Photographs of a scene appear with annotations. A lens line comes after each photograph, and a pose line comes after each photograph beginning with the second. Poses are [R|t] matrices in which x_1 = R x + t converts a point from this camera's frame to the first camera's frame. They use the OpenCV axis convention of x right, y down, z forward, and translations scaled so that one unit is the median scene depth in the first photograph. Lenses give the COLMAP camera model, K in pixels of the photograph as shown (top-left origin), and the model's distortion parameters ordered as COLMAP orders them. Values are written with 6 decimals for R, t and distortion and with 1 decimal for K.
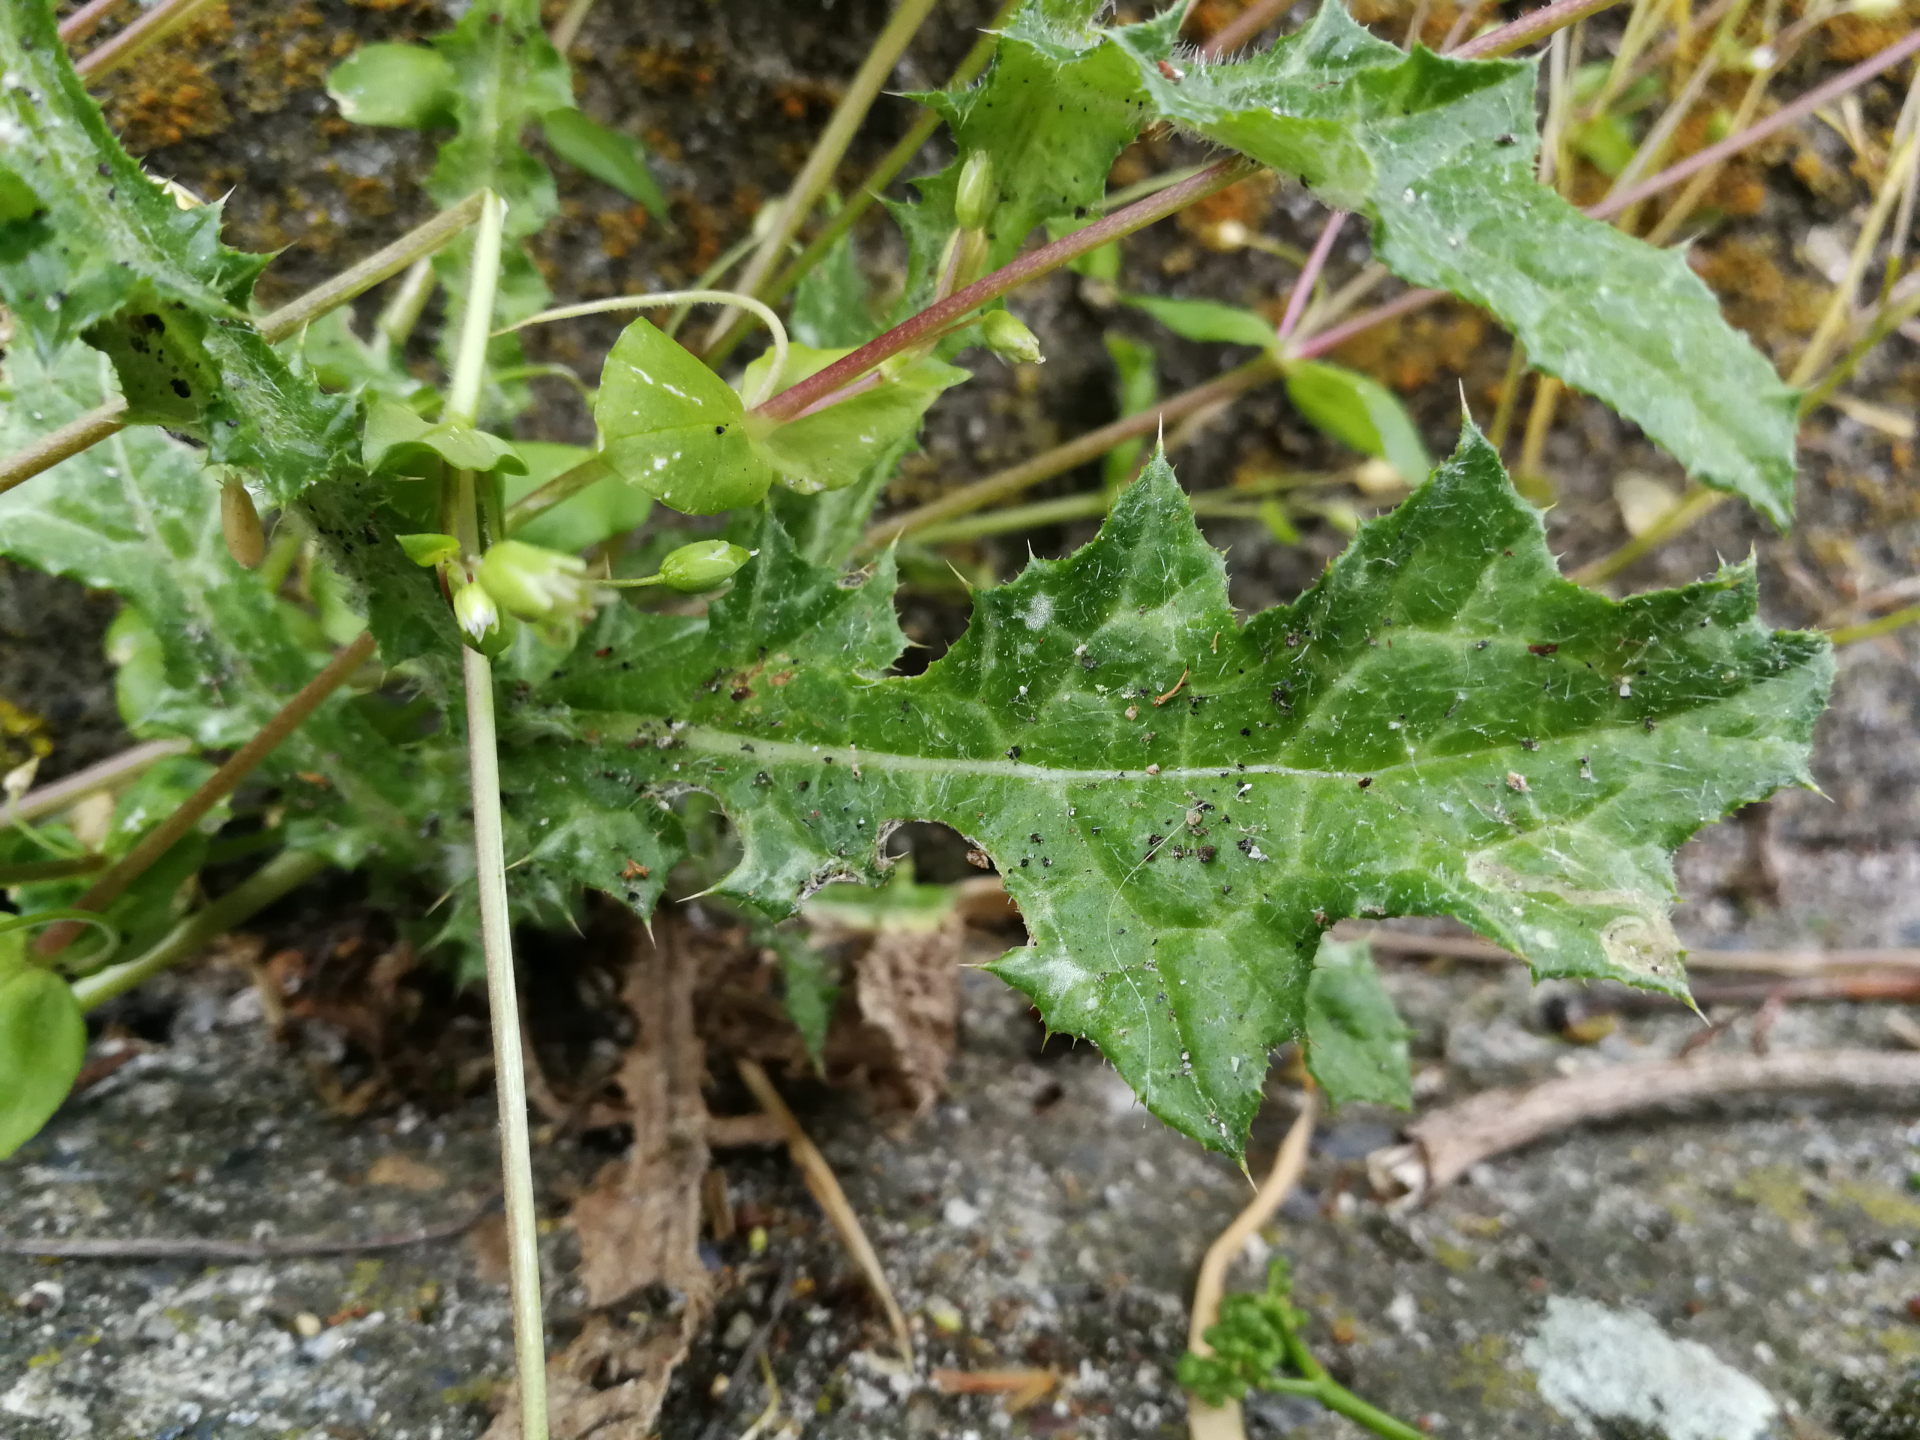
lens RADIAL K [[1664.1, 0, 960.0], [0, 1664.1, 720.0], [0, 0, 1]] dist [-0.016750, -0.003432]
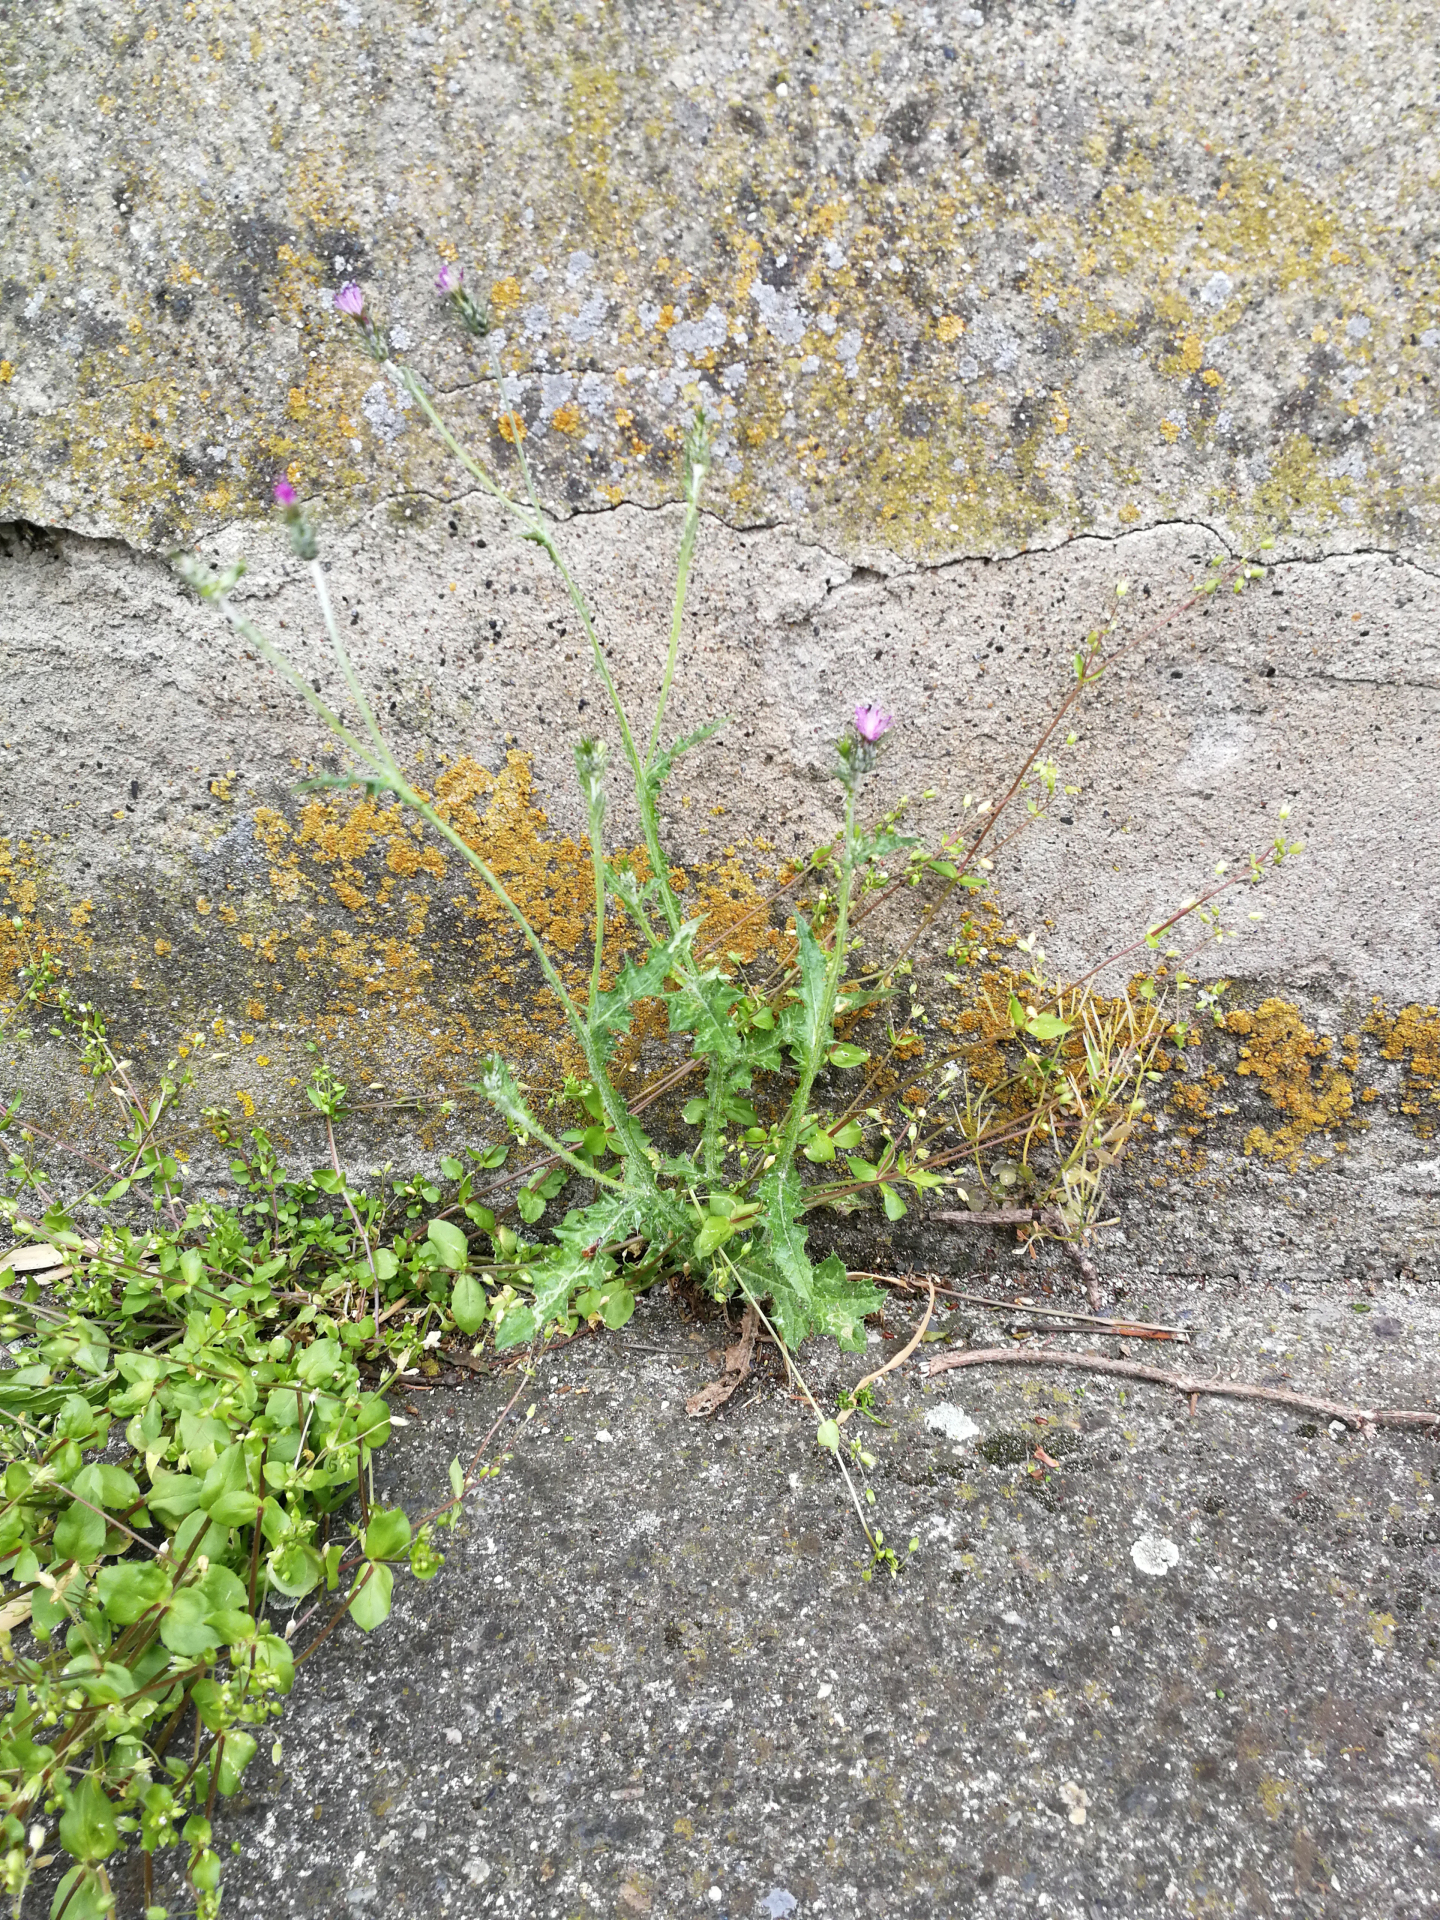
lens RADIAL K [[1995.0, 0, 771.6], [0, 1995.0, 962.7], [0, 0, 1]] dist [0.474306, -0.001207]
pose [[0.934773, 0.057845, -0.350505, 1.948212], [-0.014825, 0.992147, 0.124199, -1.603796], [0.354937, -0.110901, 0.928289, -4.427212]]
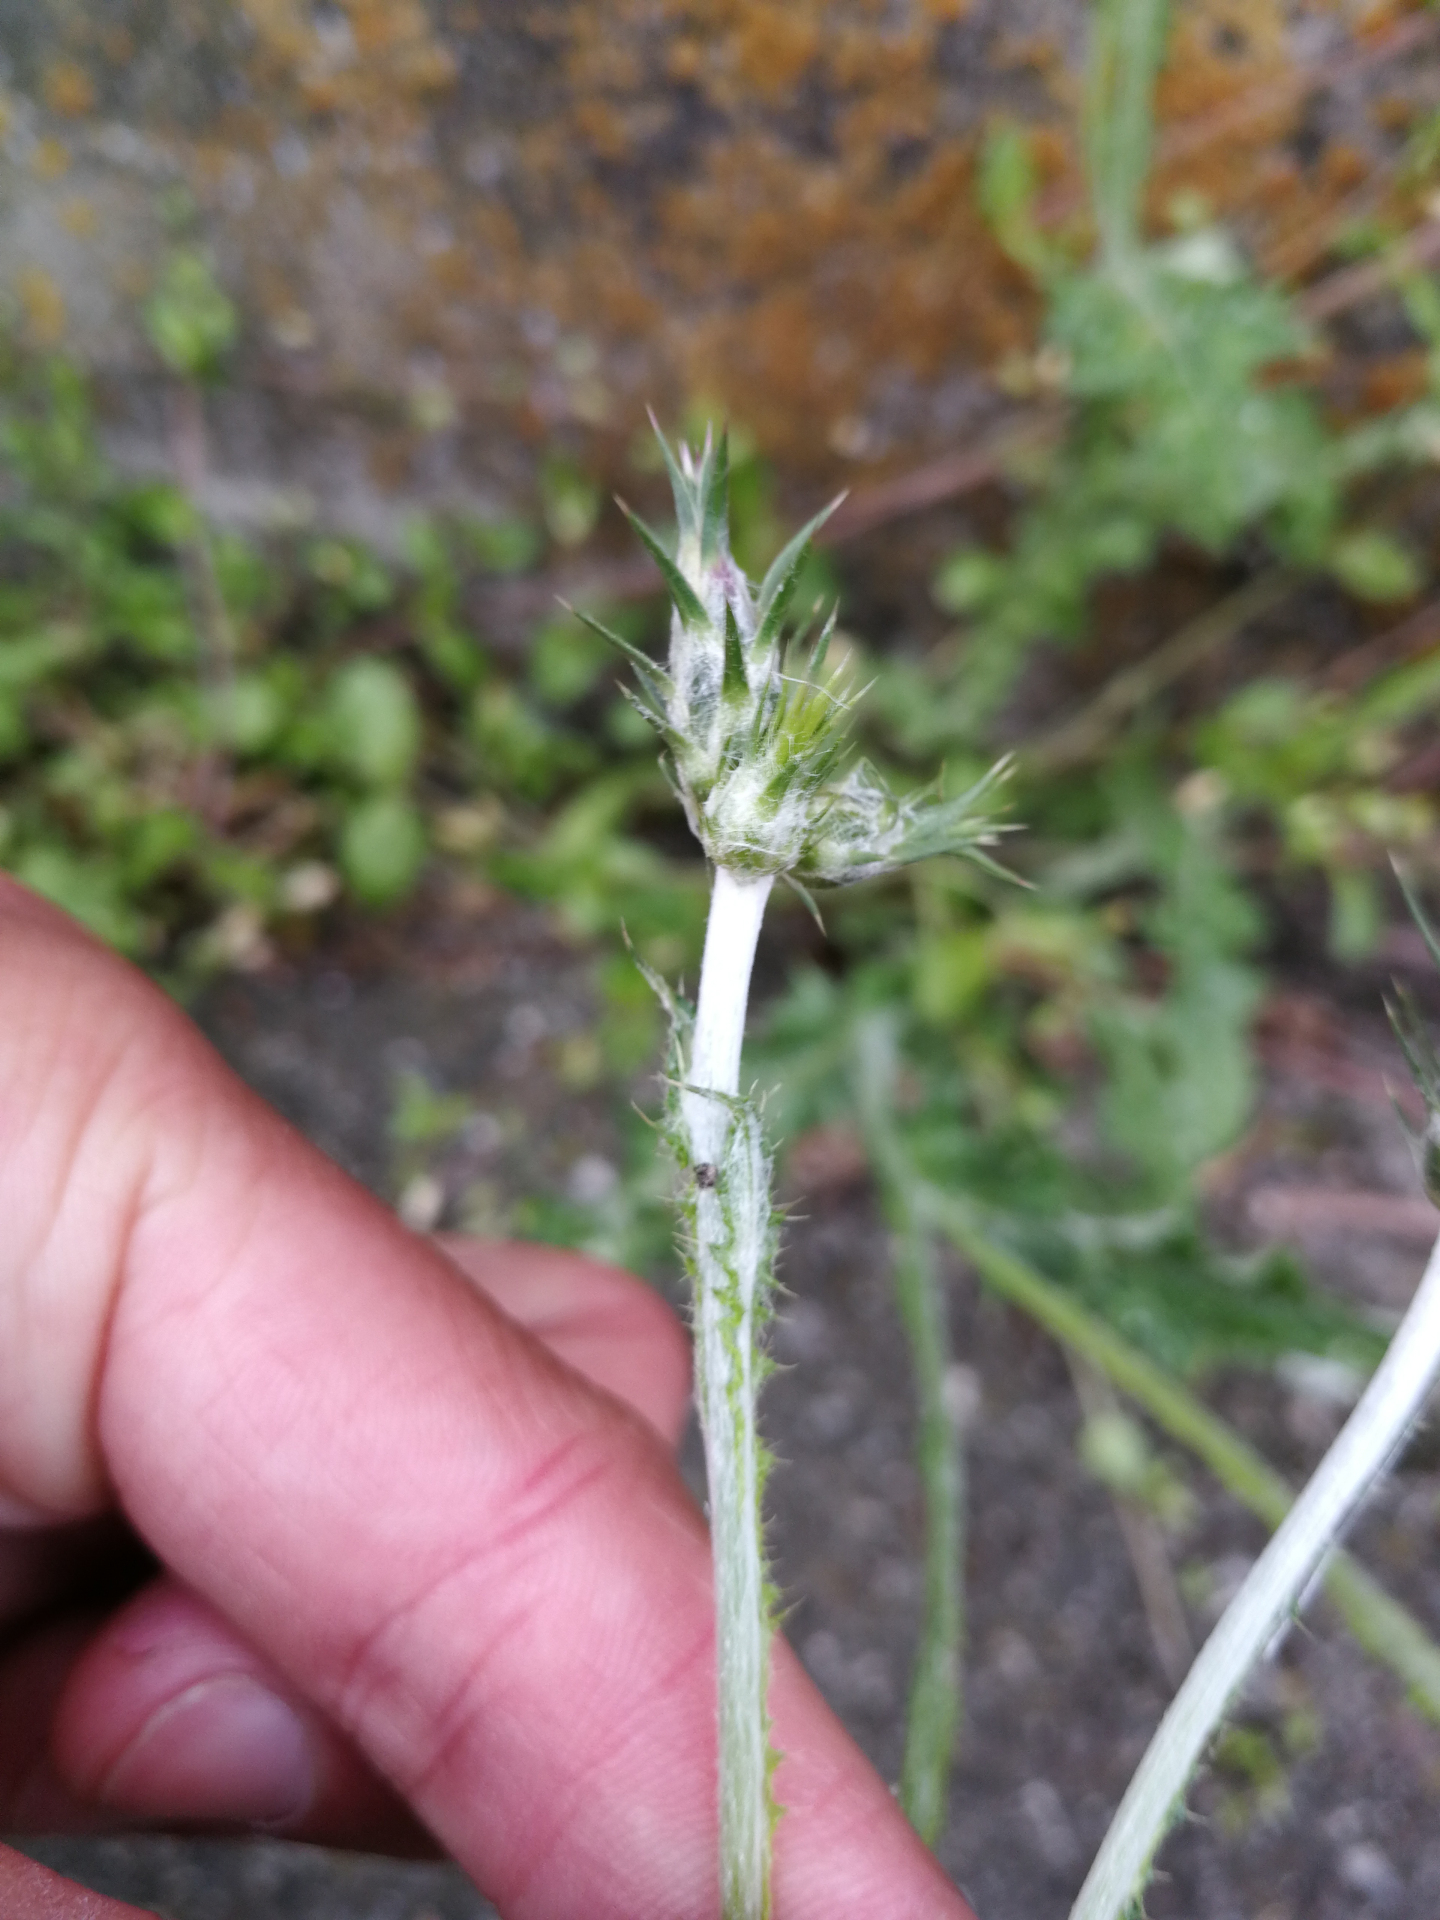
lens RADIAL K [[1664.1, 0, 720.0], [0, 1664.1, 960.0], [0, 0, 1]] dist [-0.016750, -0.003432]
pose [[0.853306, 0.418583, -0.310896, 0.221995], [-0.243037, 0.846827, 0.473093, -0.916007], [0.461304, -0.328134, 0.824334, -0.973666]]
